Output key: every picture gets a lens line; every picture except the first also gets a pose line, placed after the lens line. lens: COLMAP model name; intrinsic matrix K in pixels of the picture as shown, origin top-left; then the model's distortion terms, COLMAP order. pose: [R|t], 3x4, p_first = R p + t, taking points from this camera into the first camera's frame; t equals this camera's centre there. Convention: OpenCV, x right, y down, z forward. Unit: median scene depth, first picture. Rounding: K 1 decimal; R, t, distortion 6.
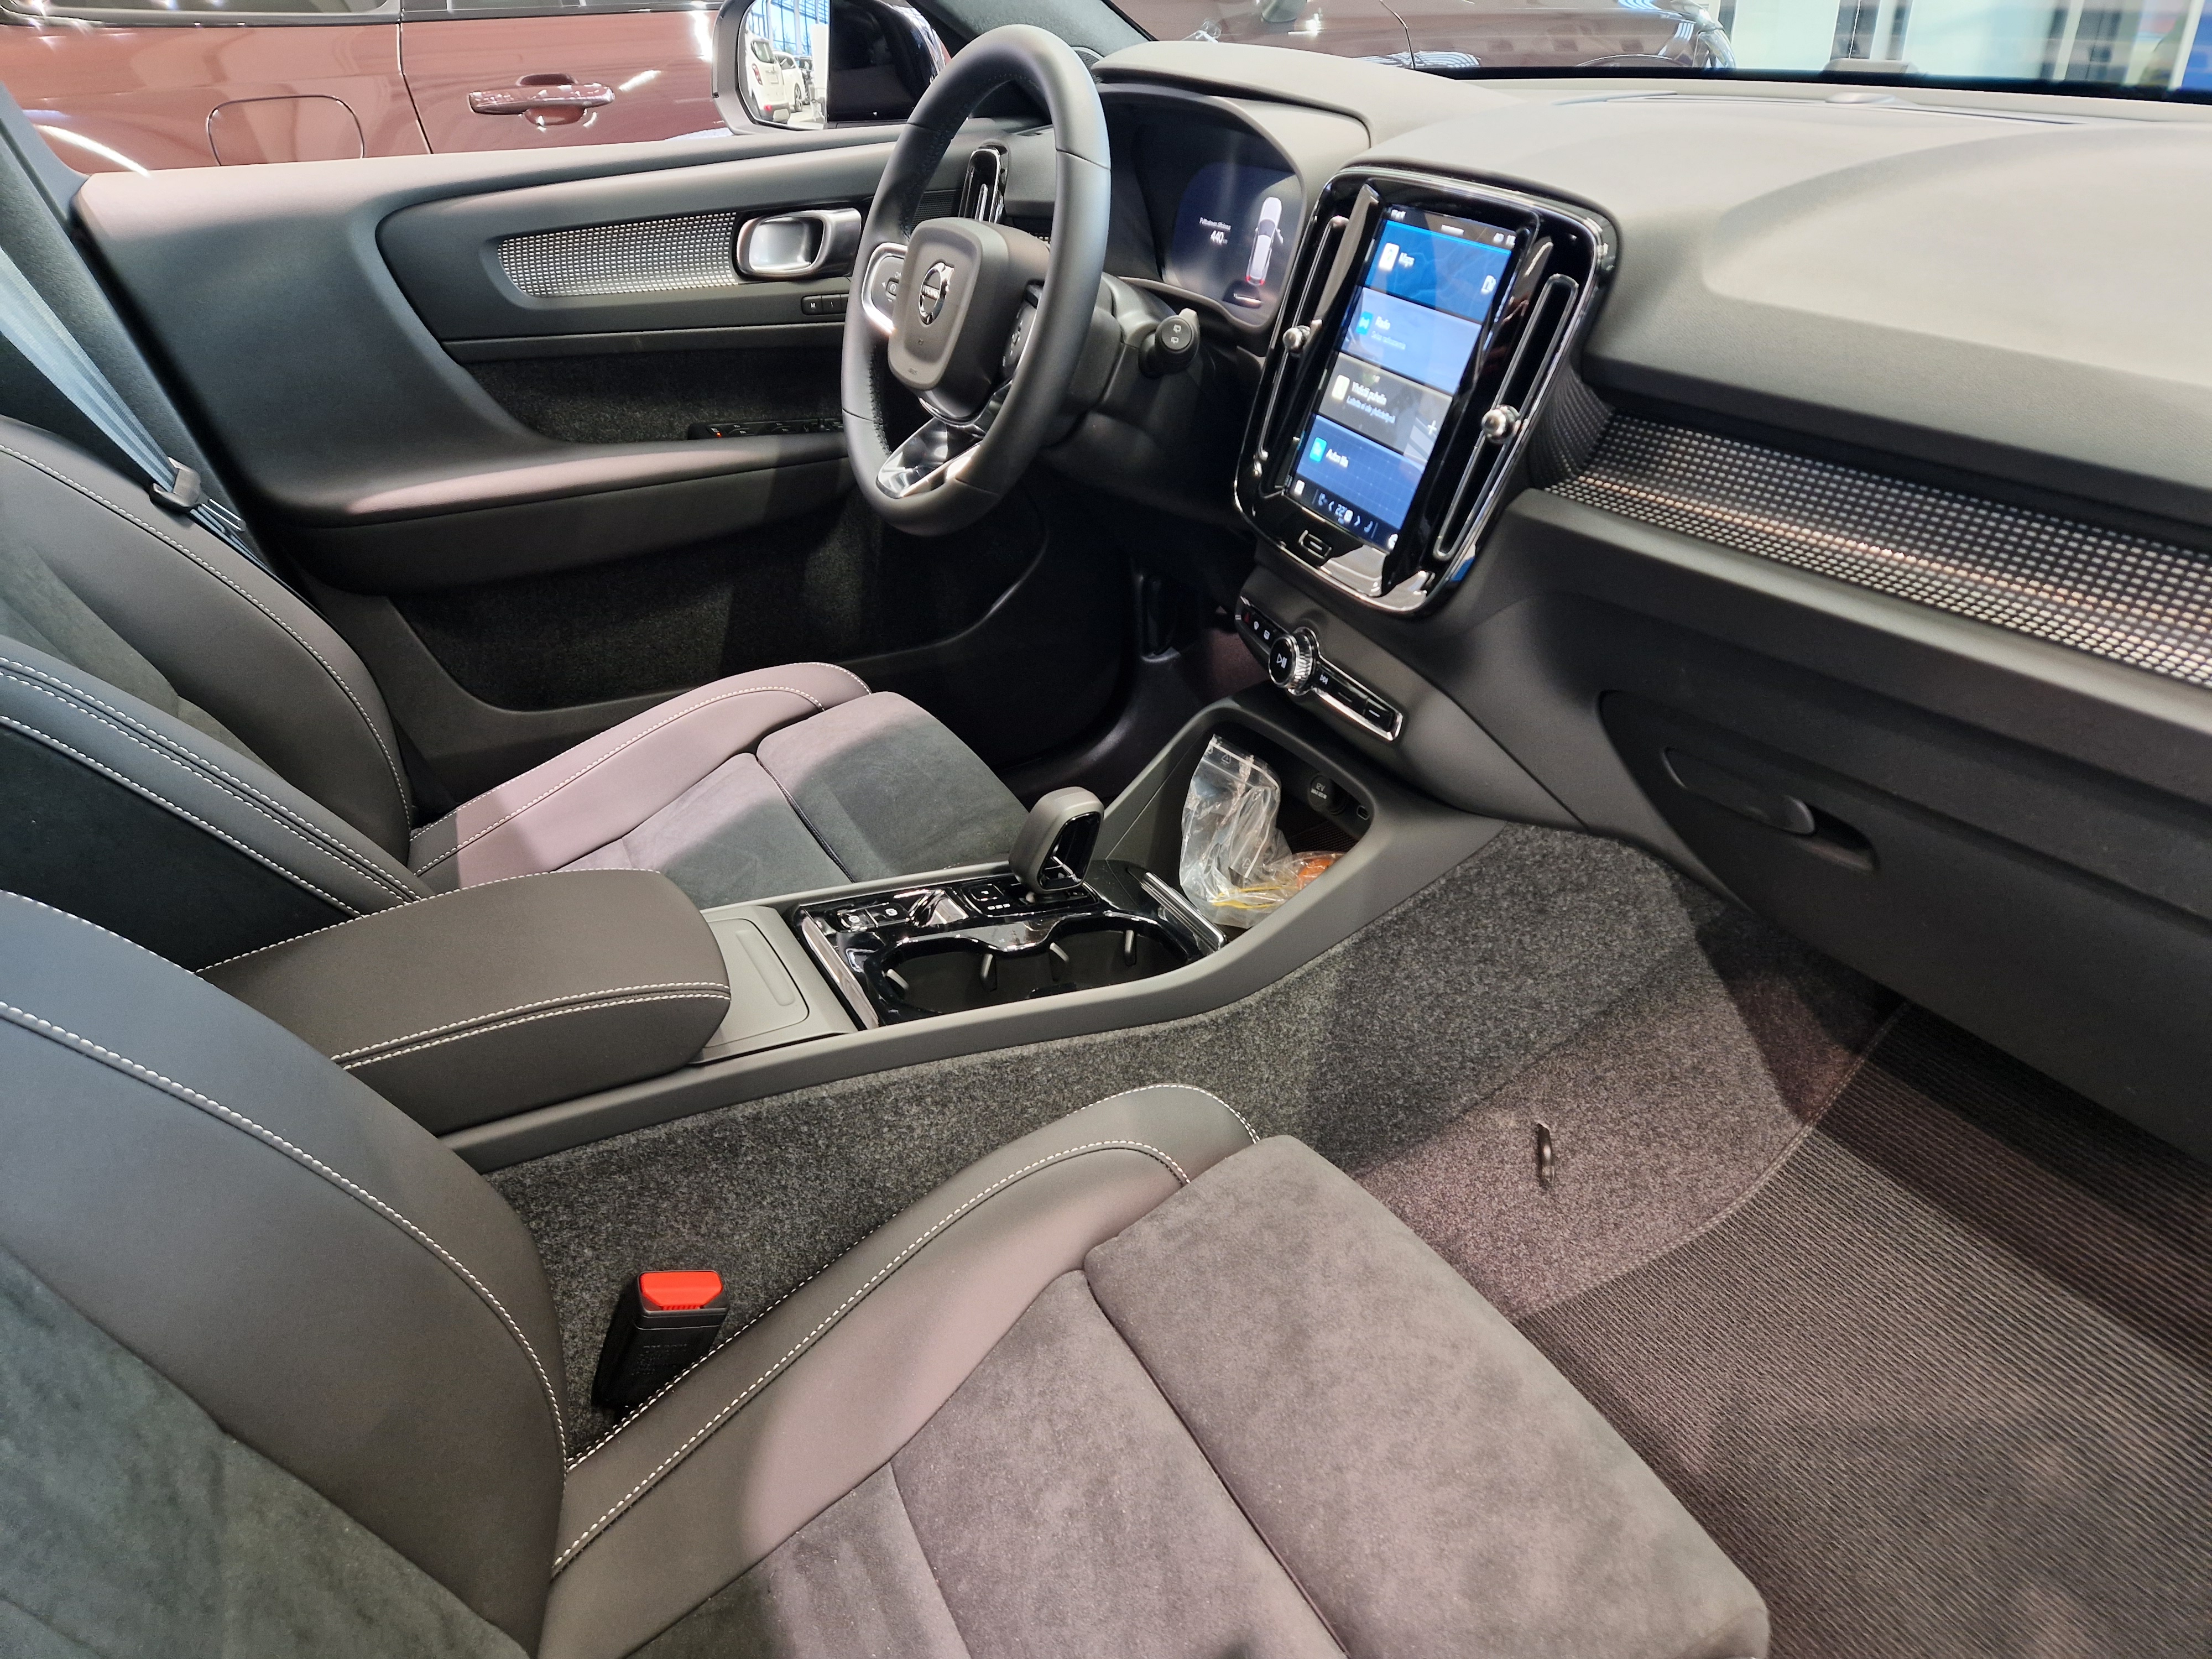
lens RADIAL K [[1471.8, 0, 1135.9], [0, 1471.8, 850.4], [0, 0, 1]] dist [0.080431, -0.067216]
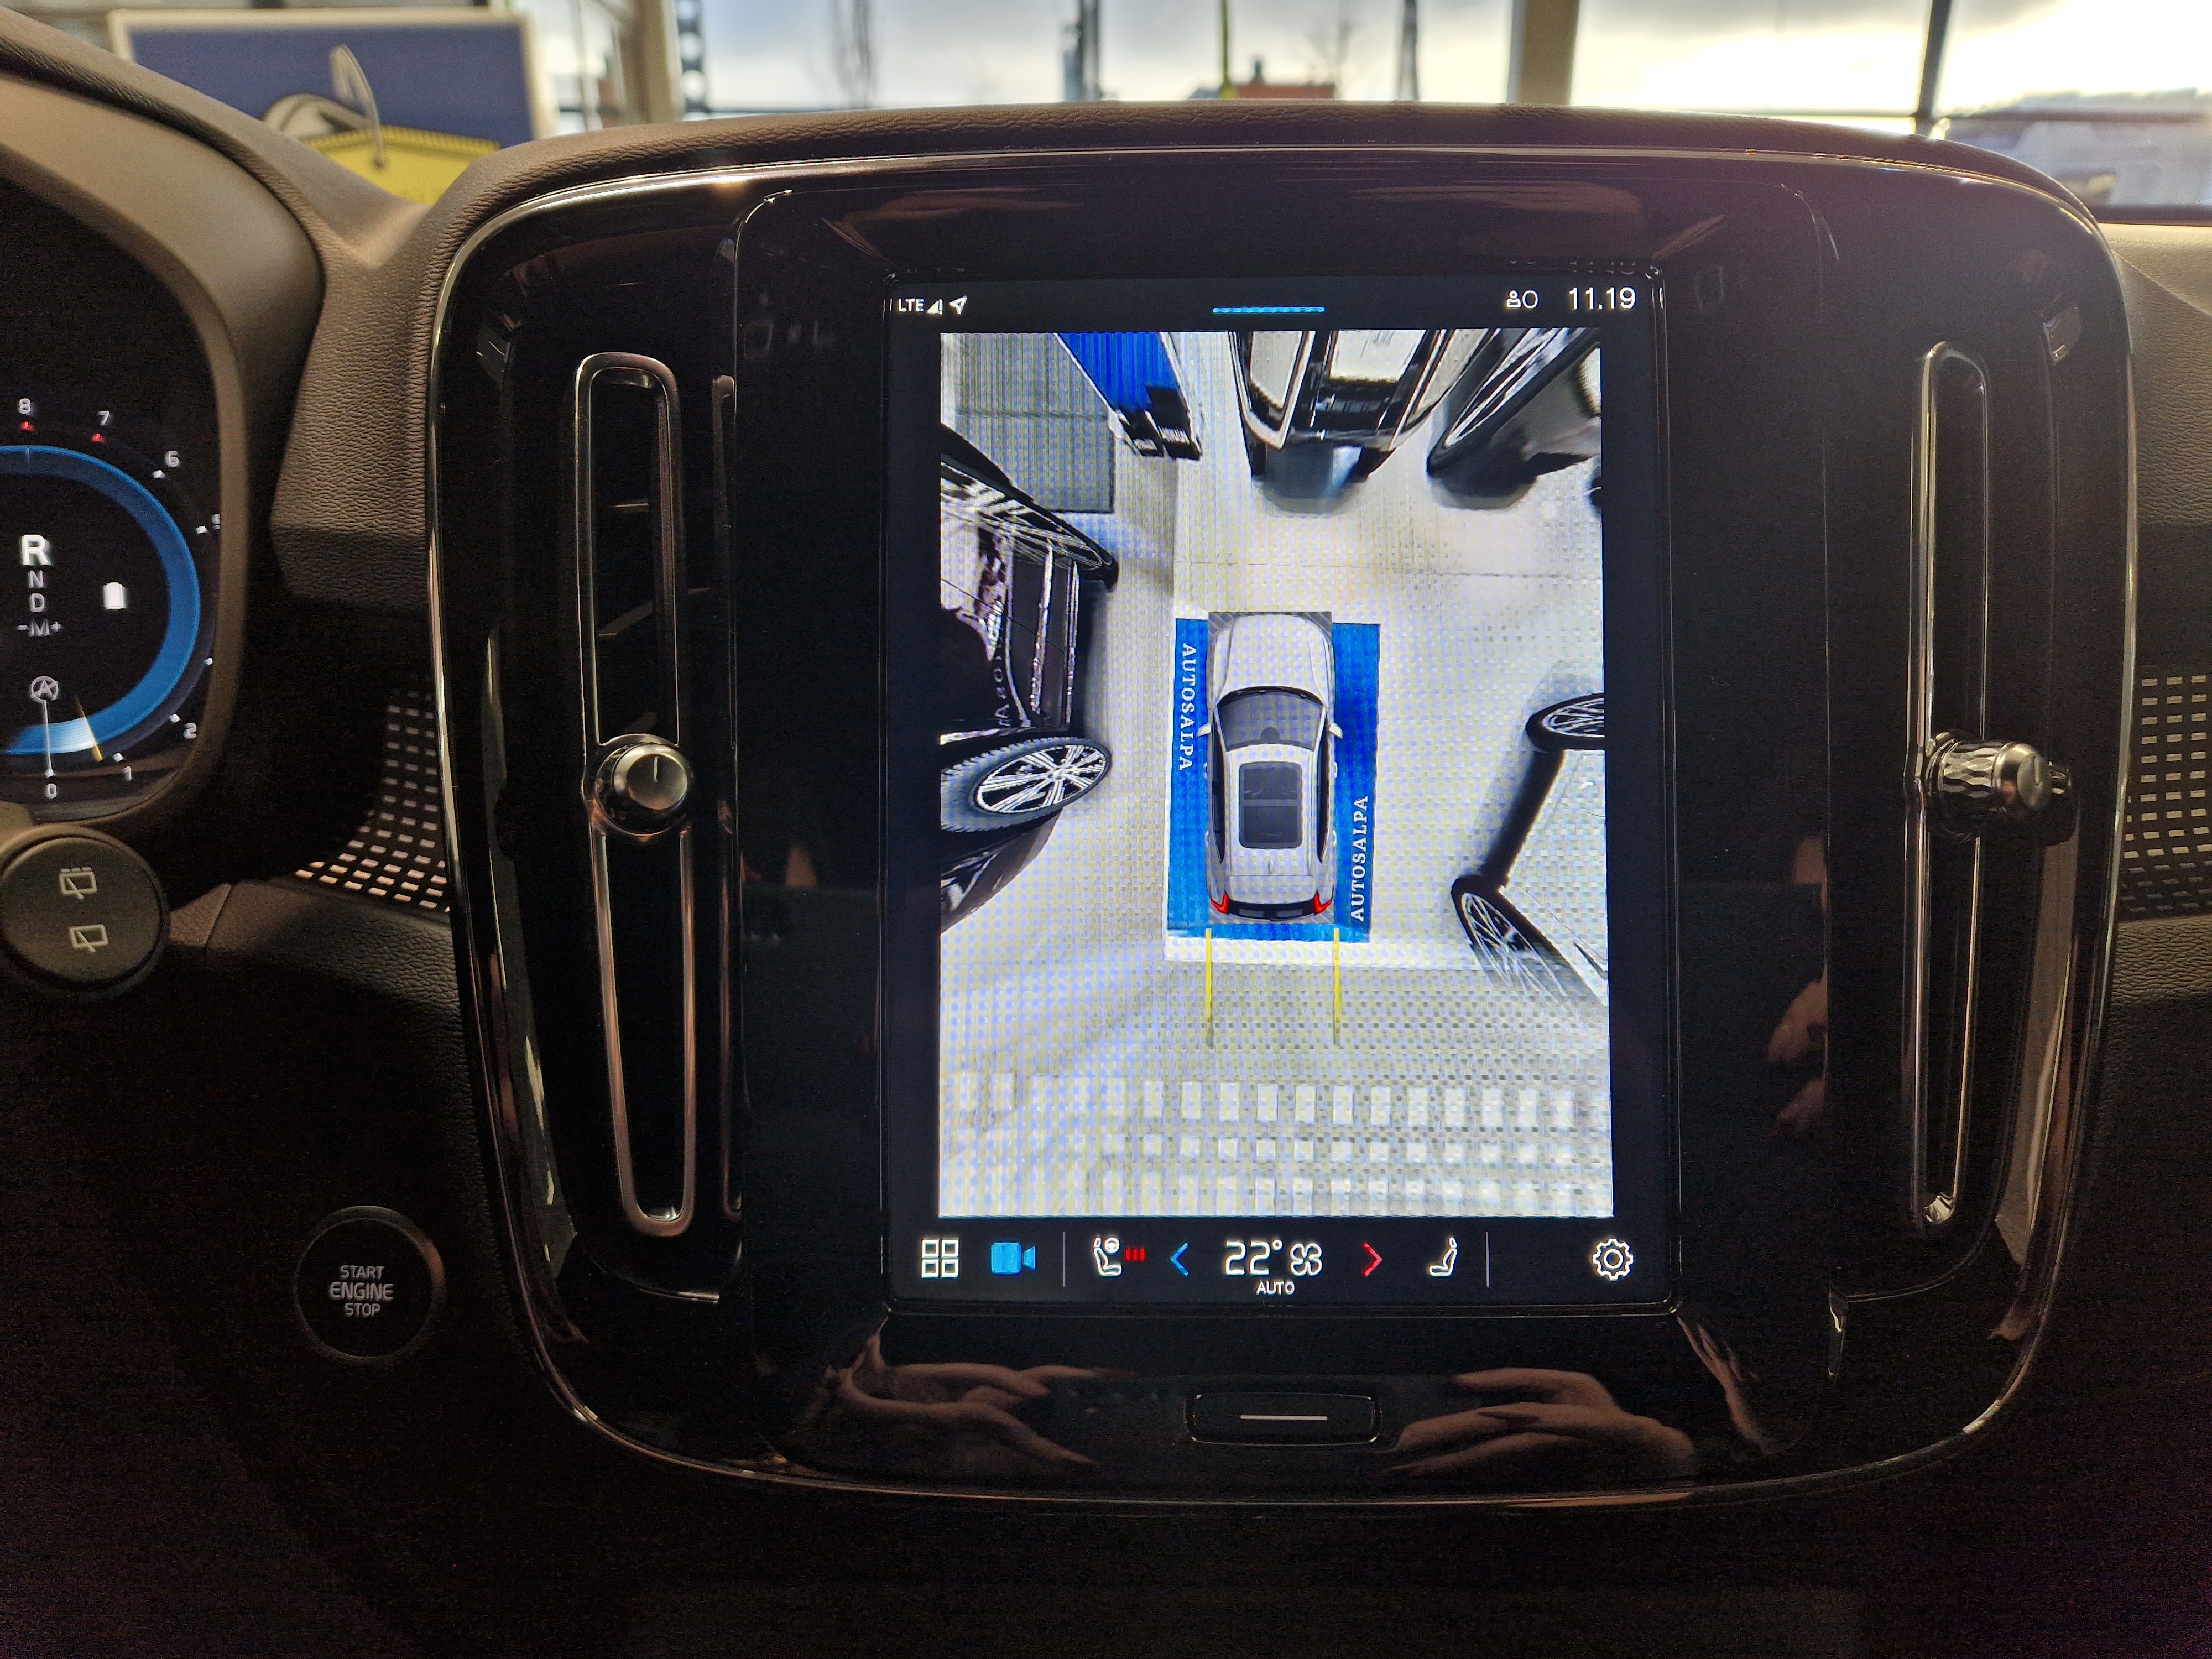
lens RADIAL K [[1484.4, 0, 1137.8], [0, 1484.4, 852.7], [0, 0, 1]] dist [0.089646, -0.100378]
pose [[0.384304, -0.269019, 0.883142, -0.092939], [0.475421, 0.877678, 0.060472, -0.305752], [-0.791382, 0.396624, 0.465192, 0.808794]]
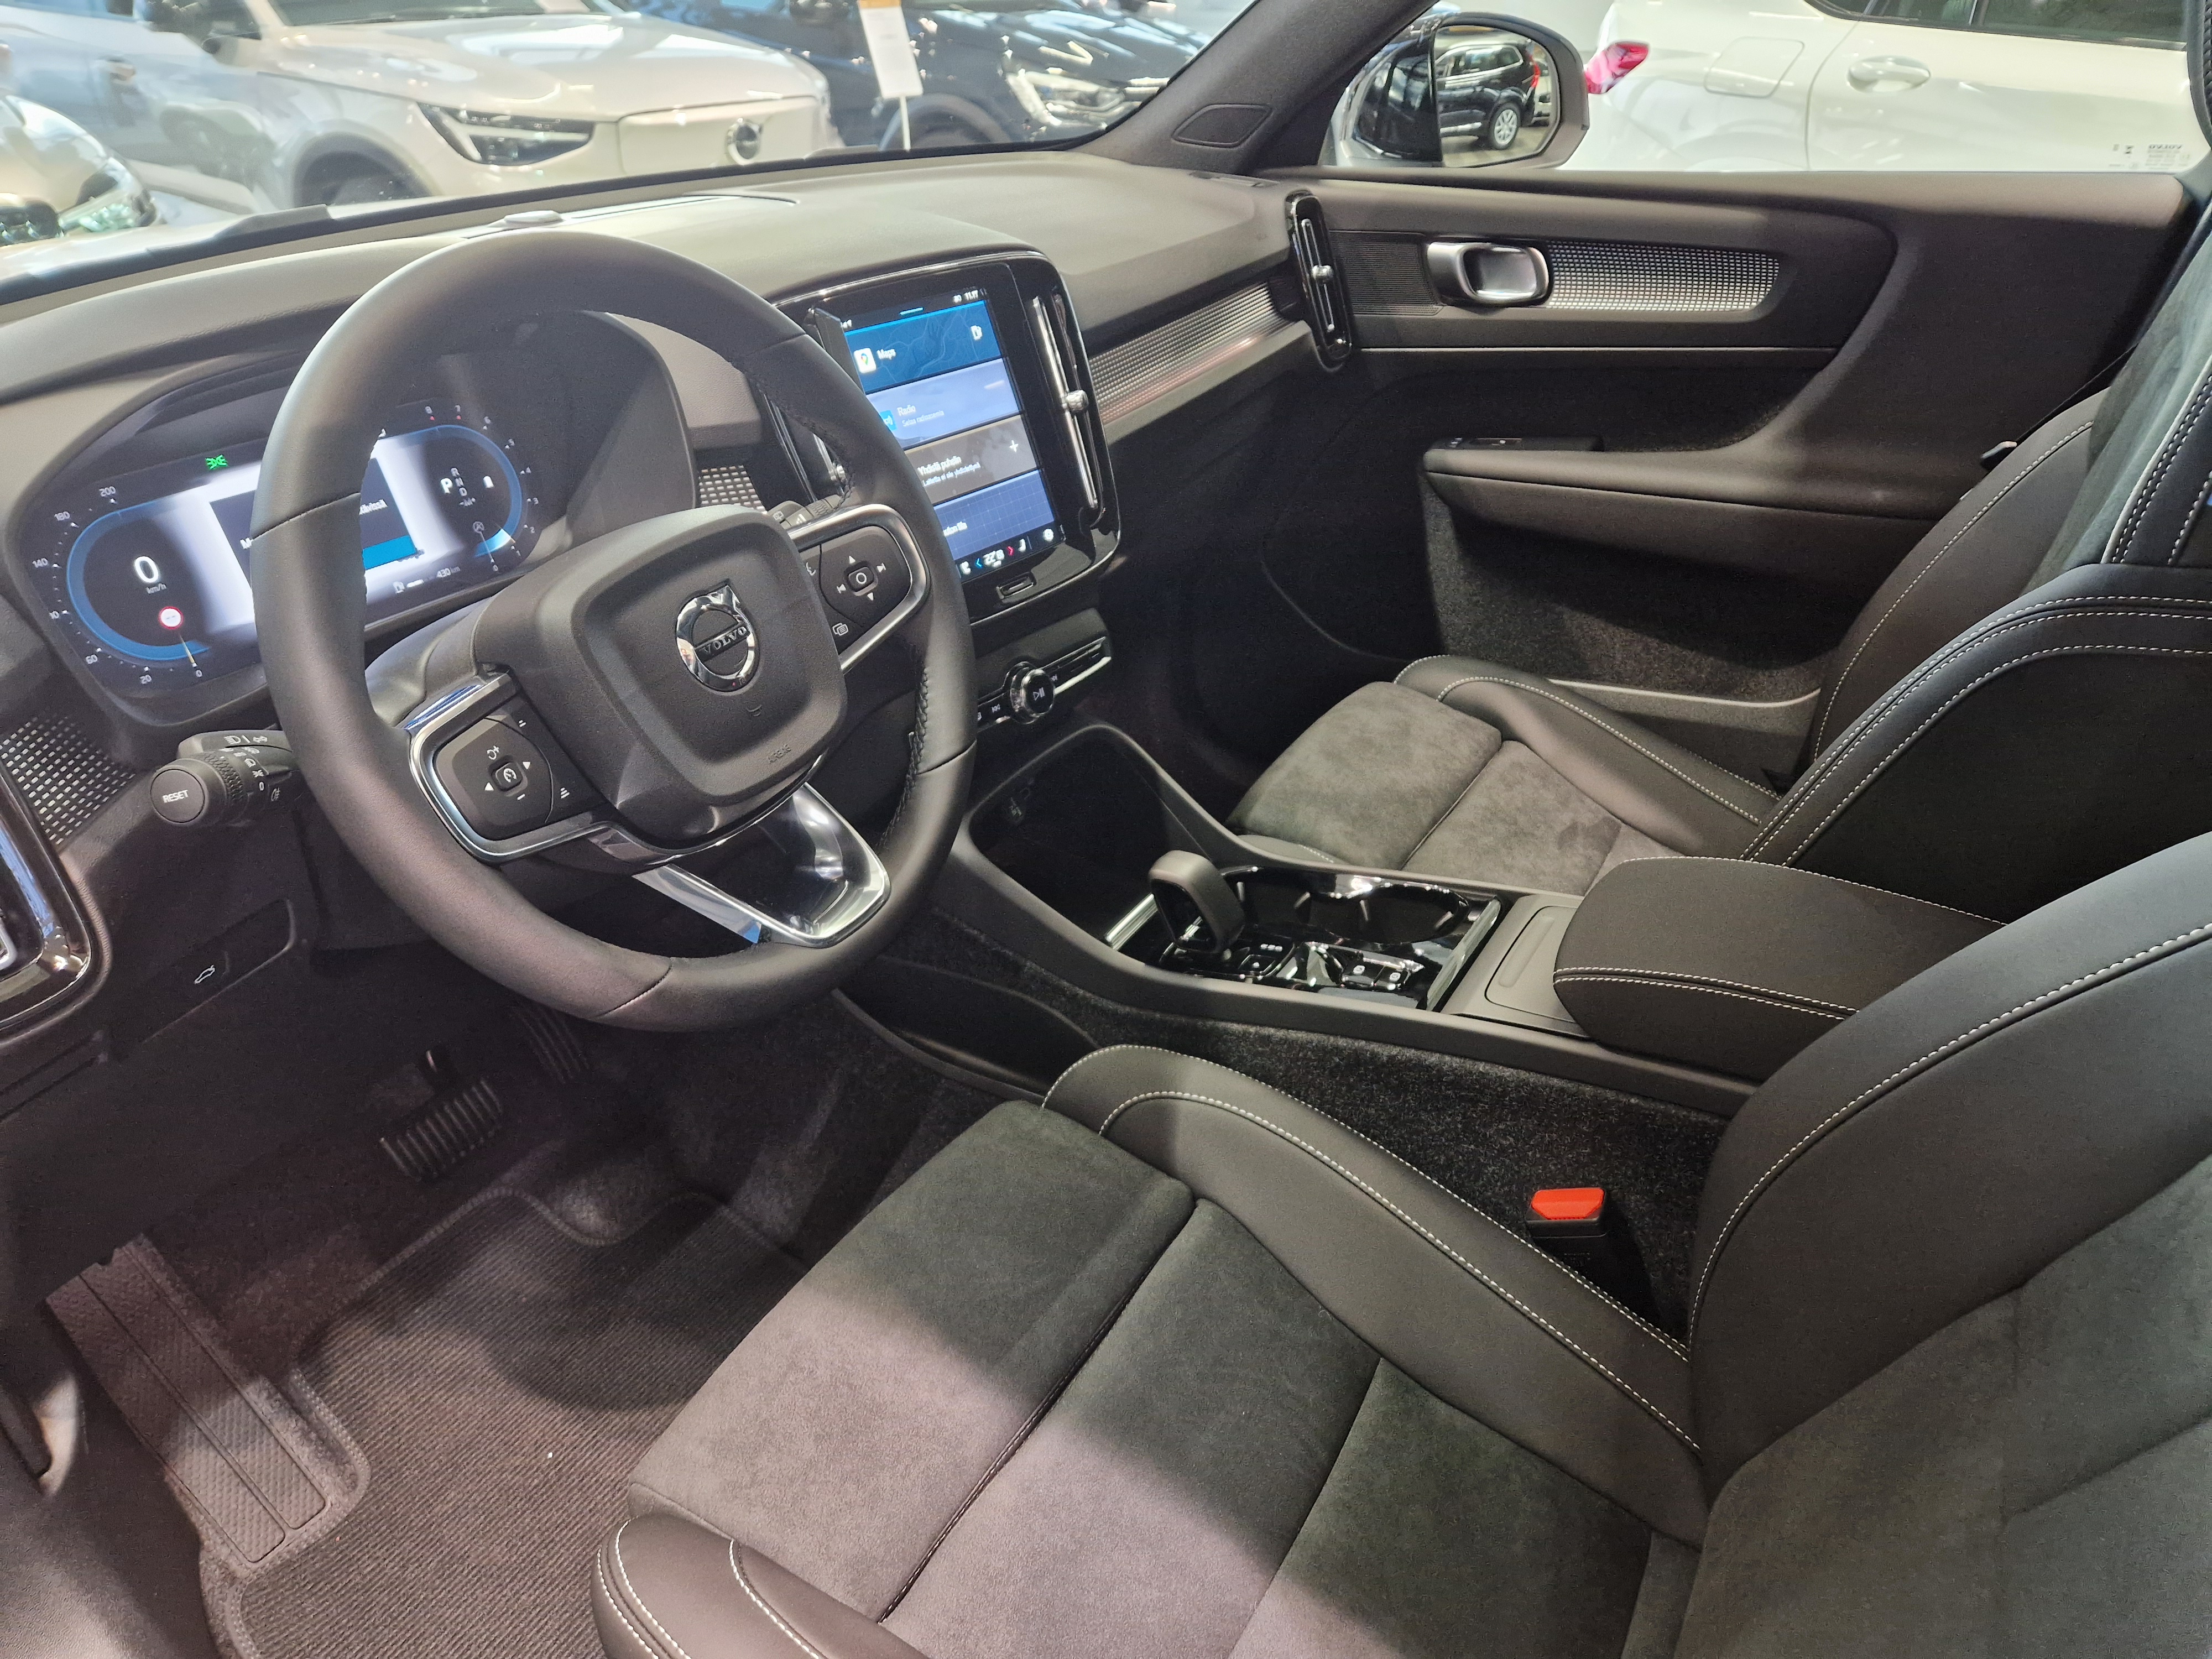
lens RADIAL K [[1483.6, 0, 1099.4], [0, 1483.6, 853.1], [0, 0, 1]] dist [0.069319, -0.062264]
pose [[-0.479608, -0.400016, 0.781001, -0.822739], [0.489792, 0.616452, 0.616515, -0.704991], [-0.728066, 0.678214, -0.099731, 1.138175]]
